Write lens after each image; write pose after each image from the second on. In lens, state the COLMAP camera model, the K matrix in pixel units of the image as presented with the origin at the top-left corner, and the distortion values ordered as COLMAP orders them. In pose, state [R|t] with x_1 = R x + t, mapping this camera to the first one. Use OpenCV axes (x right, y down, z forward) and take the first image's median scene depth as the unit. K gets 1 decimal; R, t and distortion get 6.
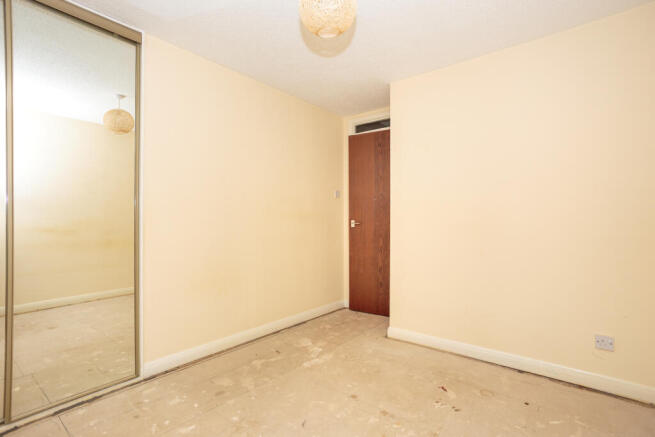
lens RADIAL K [[317.3, 0, 323.0], [0, 317.3, 218.9], [0, 0, 1]] dist [-0.033437, 0.024871]
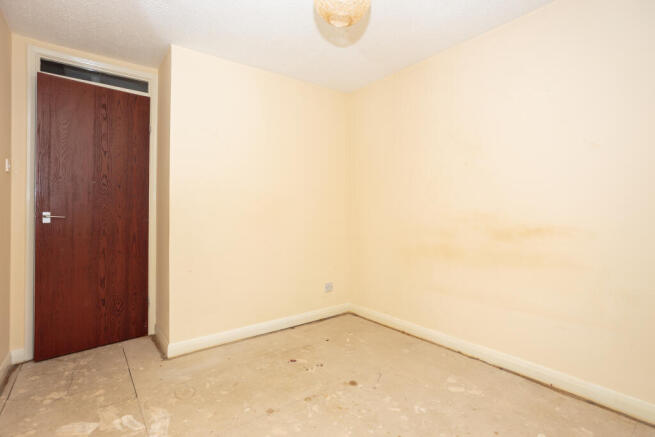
lens RADIAL K [[321.1, 0, 326.9], [0, 321.1, 207.3], [0, 0, 1]] dist [-0.003147, 0.001107]
pose [[0.226572, 0.017915, 0.973830, -0.521514], [-0.003352, 0.999839, -0.017614, 0.005427], [-0.973989, 0.000726, 0.226595, 0.444699]]
